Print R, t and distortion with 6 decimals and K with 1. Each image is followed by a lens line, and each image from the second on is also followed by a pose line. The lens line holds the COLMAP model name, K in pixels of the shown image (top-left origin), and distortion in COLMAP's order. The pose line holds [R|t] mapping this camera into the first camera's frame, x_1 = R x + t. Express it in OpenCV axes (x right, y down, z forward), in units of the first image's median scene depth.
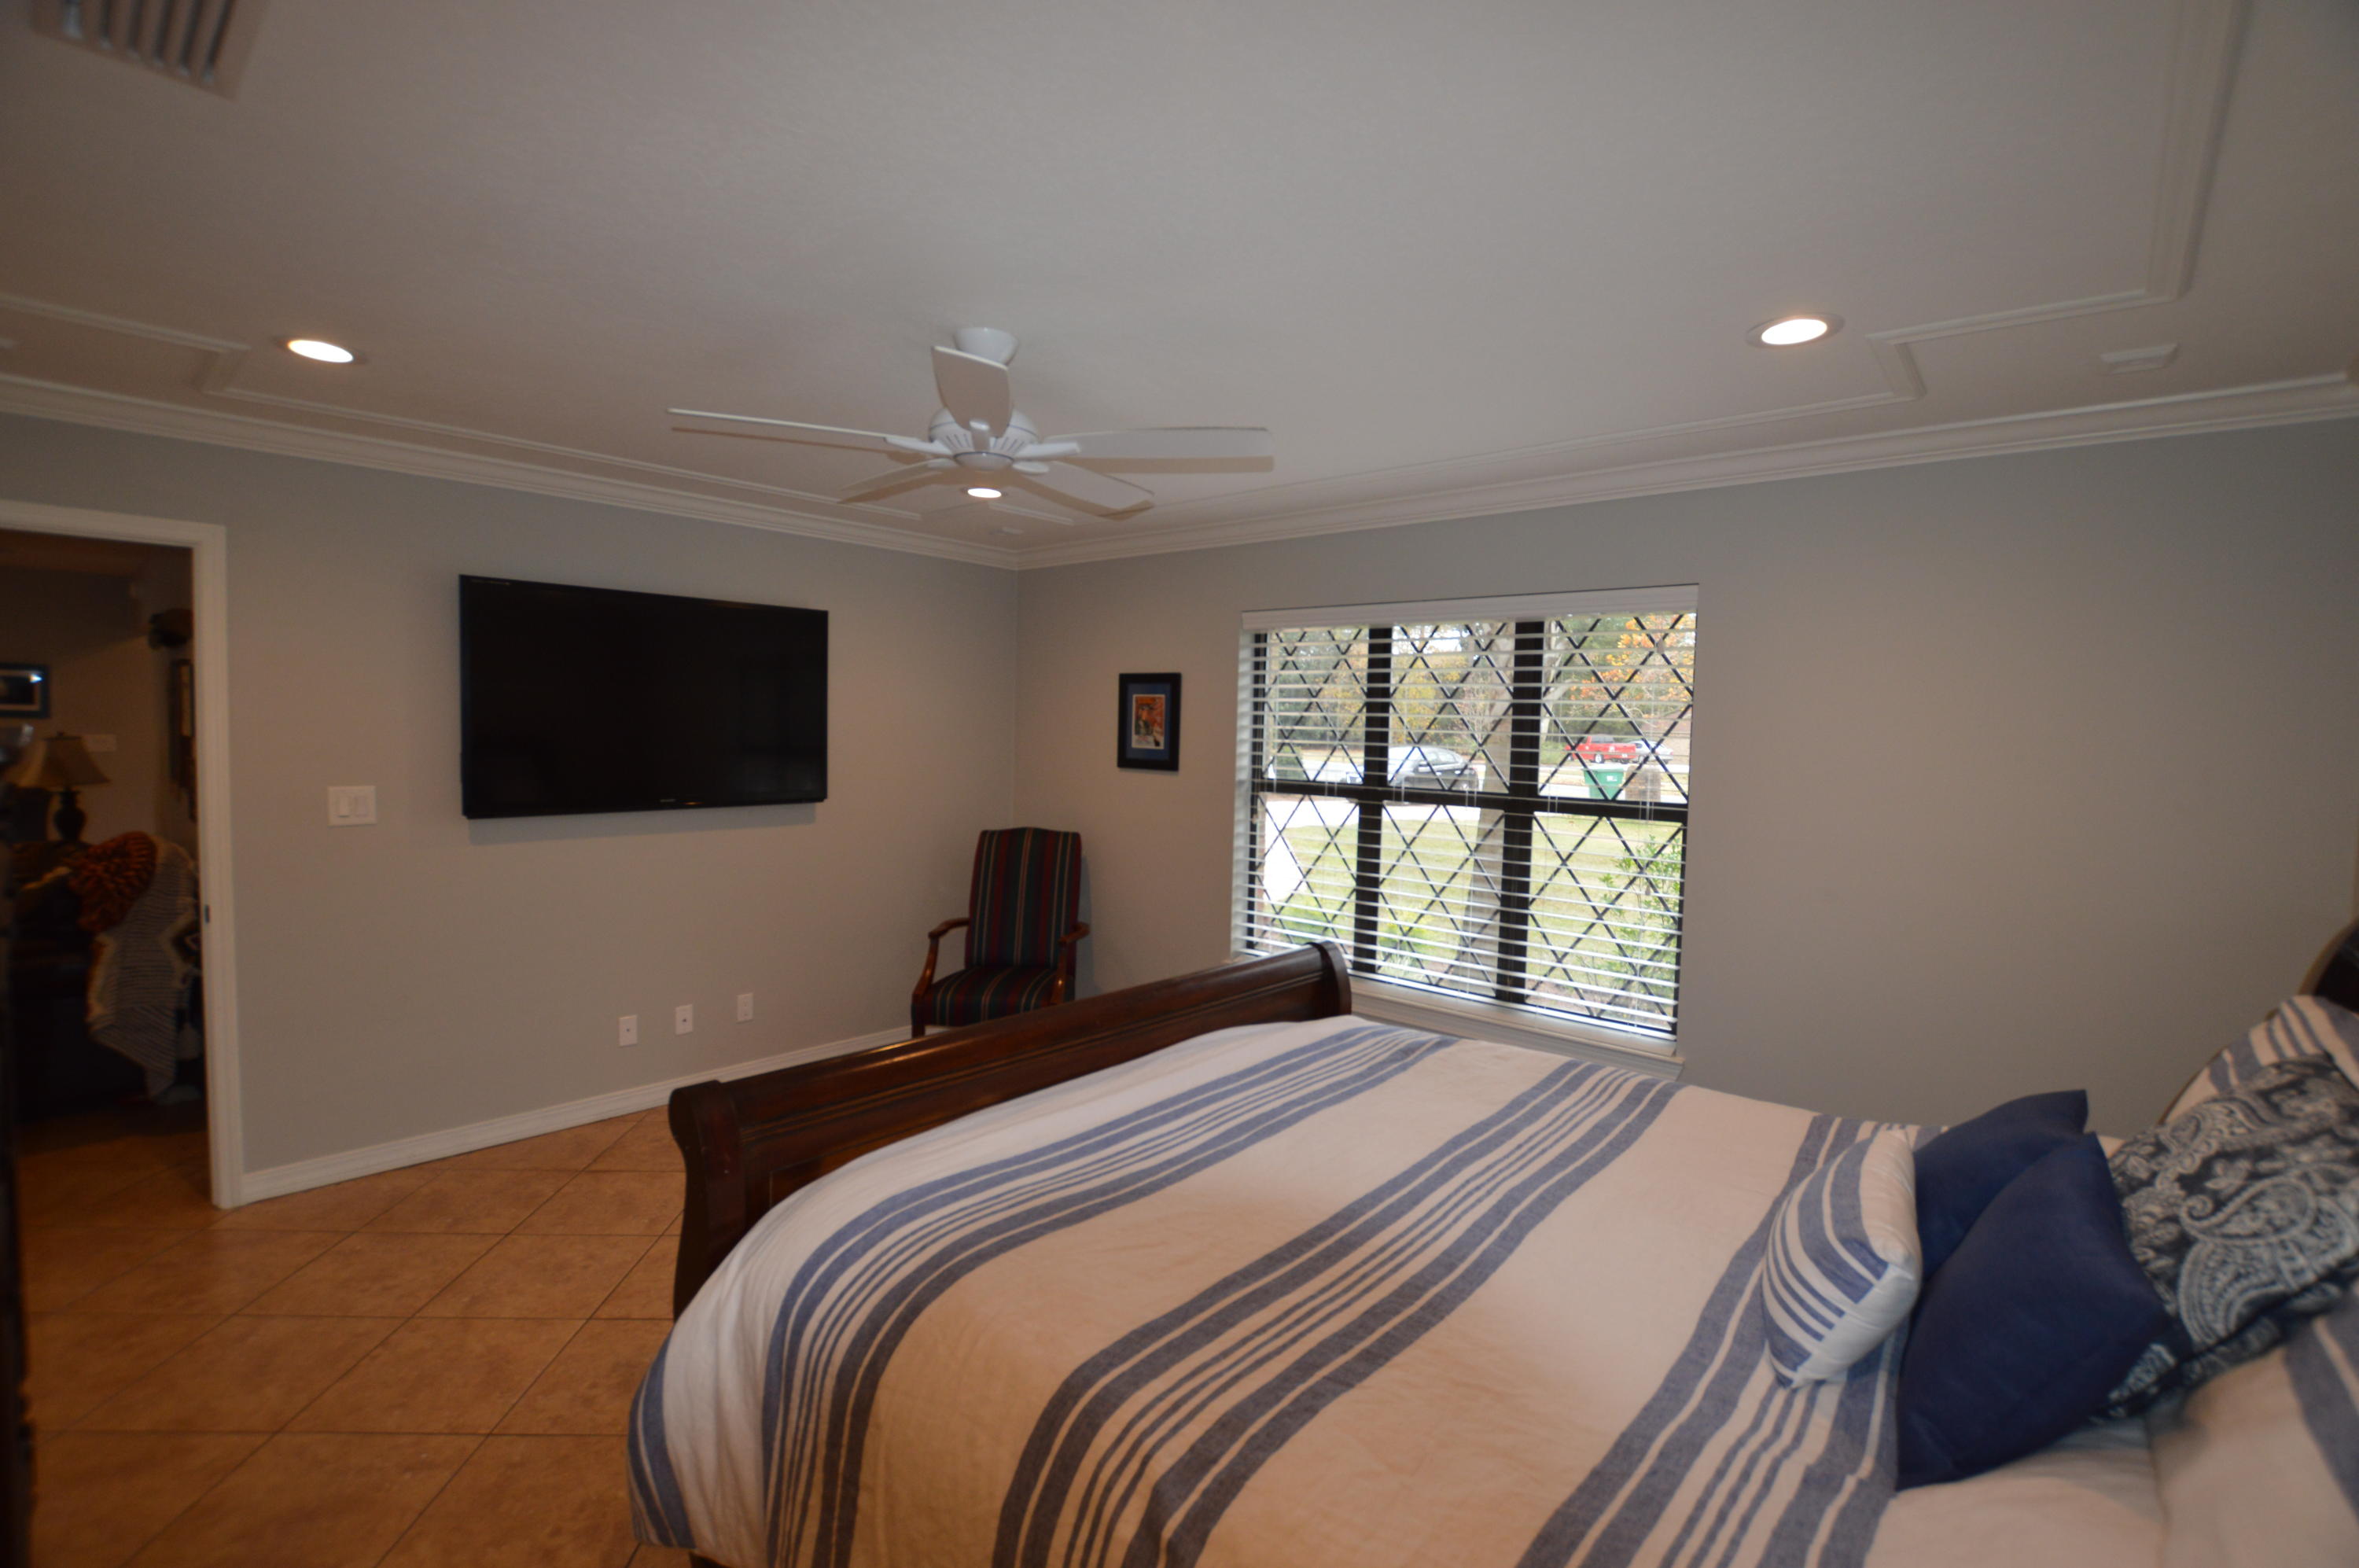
lens RADIAL K [[1051.6, 0, 1183.8], [0, 1051.6, 783.9], [0, 0, 1]] dist [-0.033142, 0.000031]
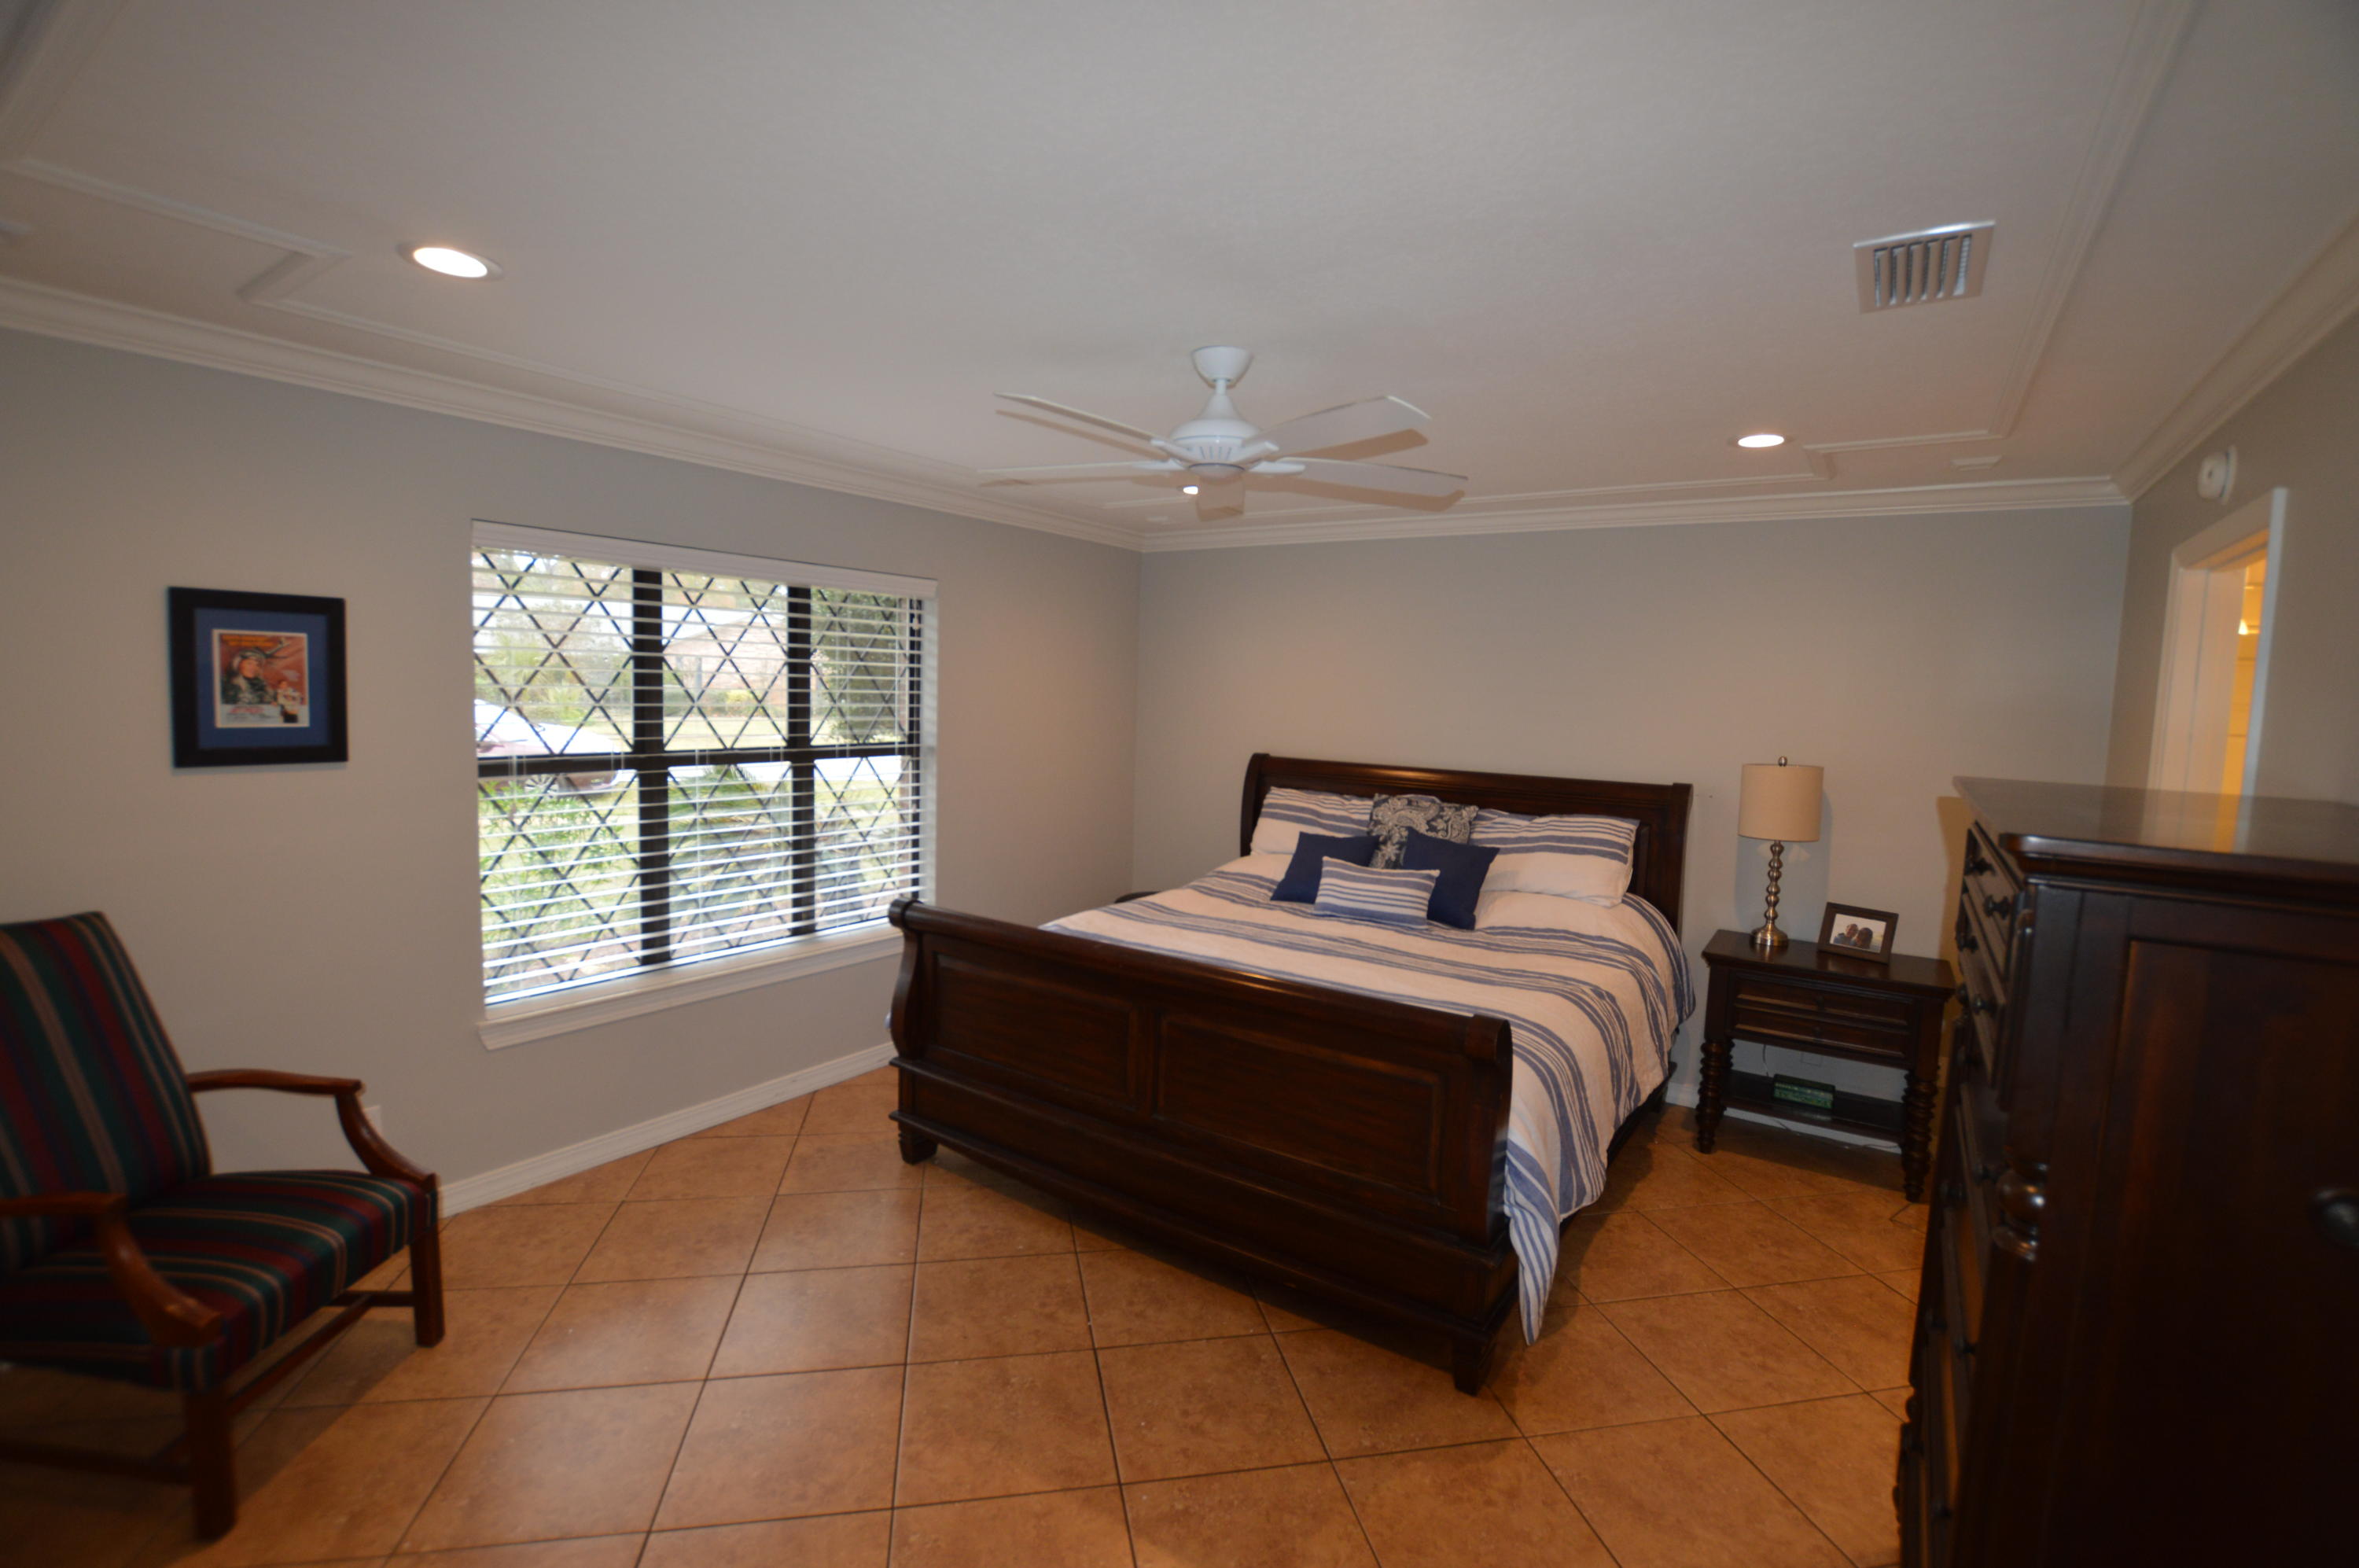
lens RADIAL K [[1051.6, 0, 1188.0], [0, 1051.6, 785.1], [0, 0, 1]] dist [-0.033142, 0.000031]
pose [[-0.118870, -0.111608, 0.986617, -0.730347], [0.035901, 0.992530, 0.116602, -0.056031], [-0.992261, 0.049281, -0.113975, 0.652625]]
